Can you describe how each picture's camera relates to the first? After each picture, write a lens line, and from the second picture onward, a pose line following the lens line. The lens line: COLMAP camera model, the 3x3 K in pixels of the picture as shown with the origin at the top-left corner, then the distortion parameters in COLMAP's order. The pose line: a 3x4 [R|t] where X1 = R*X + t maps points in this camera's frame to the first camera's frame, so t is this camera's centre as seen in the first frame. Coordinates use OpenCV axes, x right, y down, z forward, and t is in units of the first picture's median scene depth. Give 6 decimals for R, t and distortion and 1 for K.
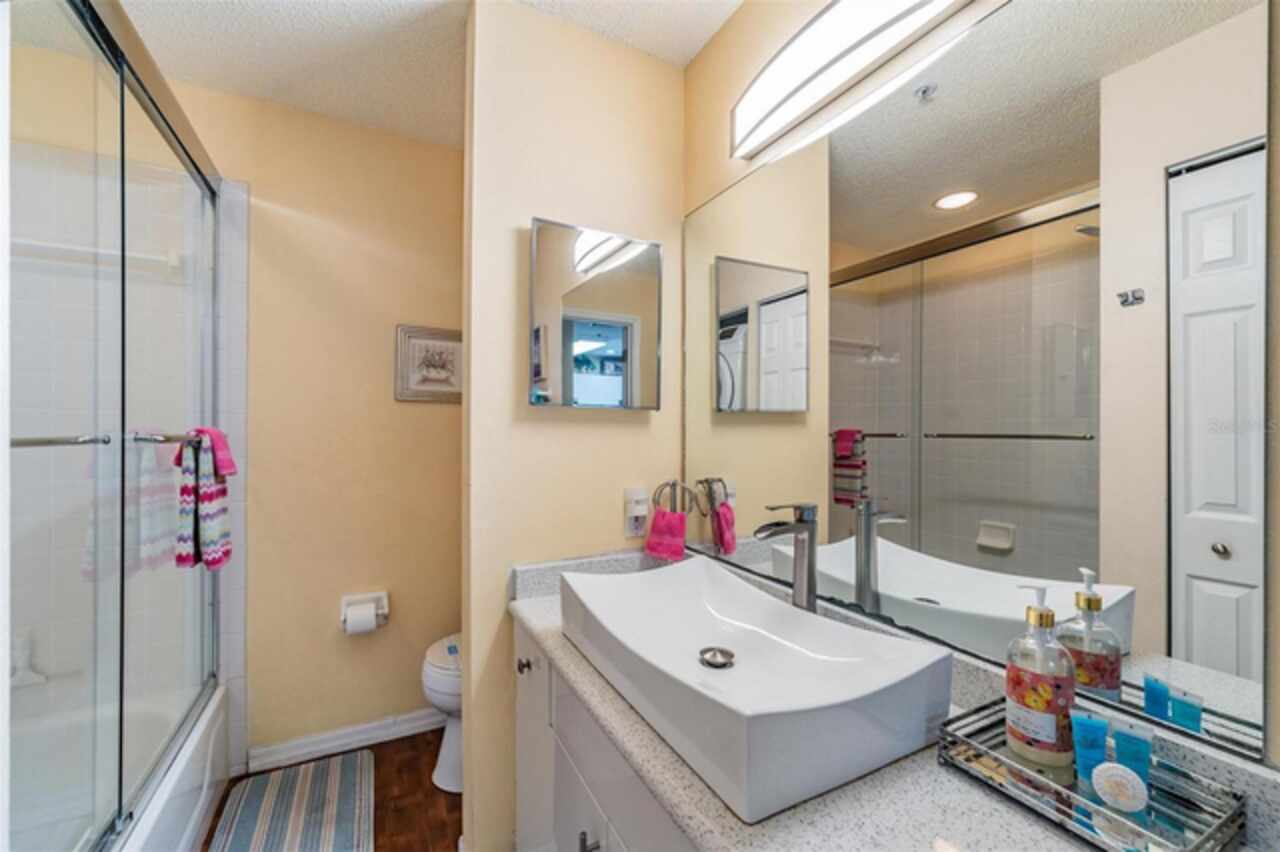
lens RADIAL K [[519.8, 0, 641.1], [0, 519.8, 430.8], [0, 0, 1]] dist [-0.000970, -0.000628]
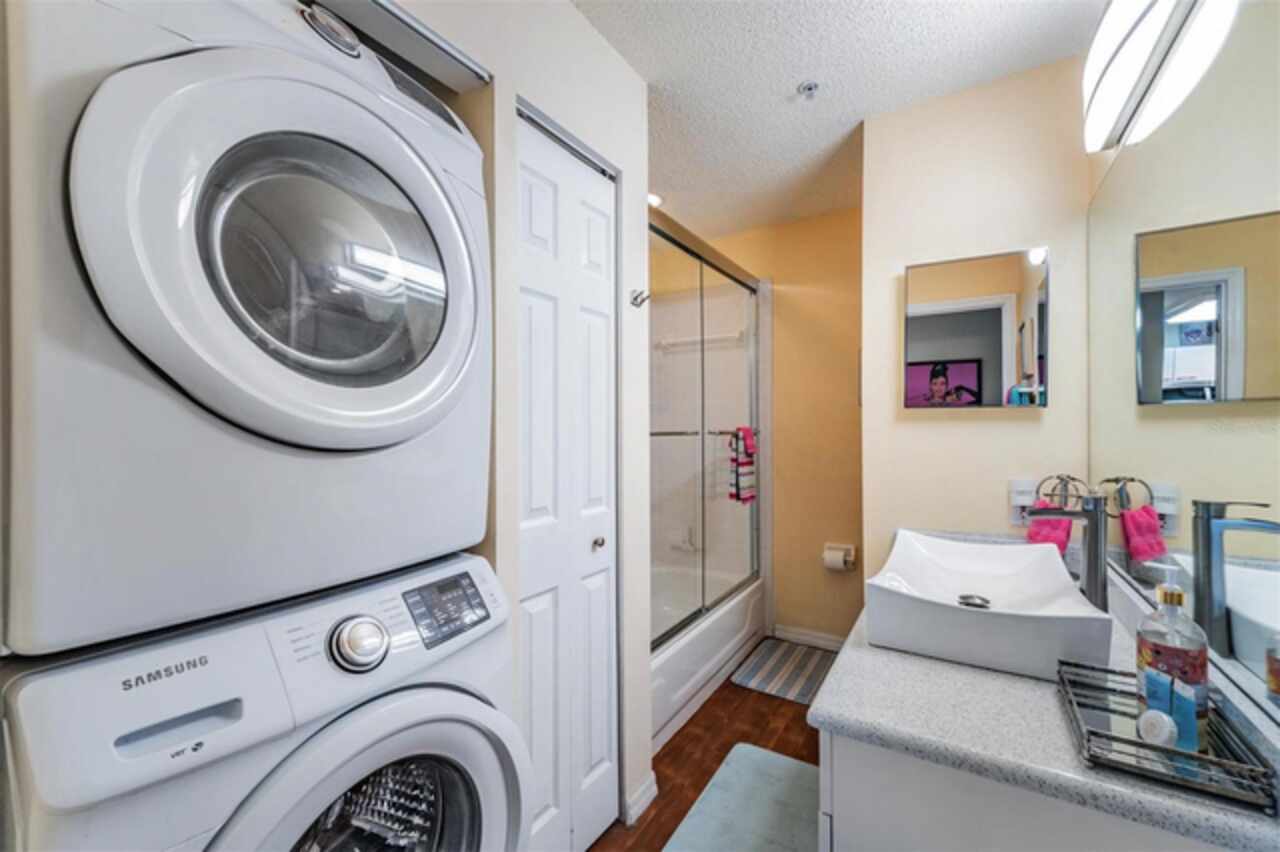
lens RADIAL K [[519.8, 0, 638.9], [0, 519.8, 427.3], [0, 0, 1]] dist [-0.000970, -0.000628]
pose [[0.508297, -0.006273, -0.861159, 0.499115], [0.005120, 0.999978, -0.004262, 0.001232], [0.861167, -0.002243, 0.508318, -0.225118]]
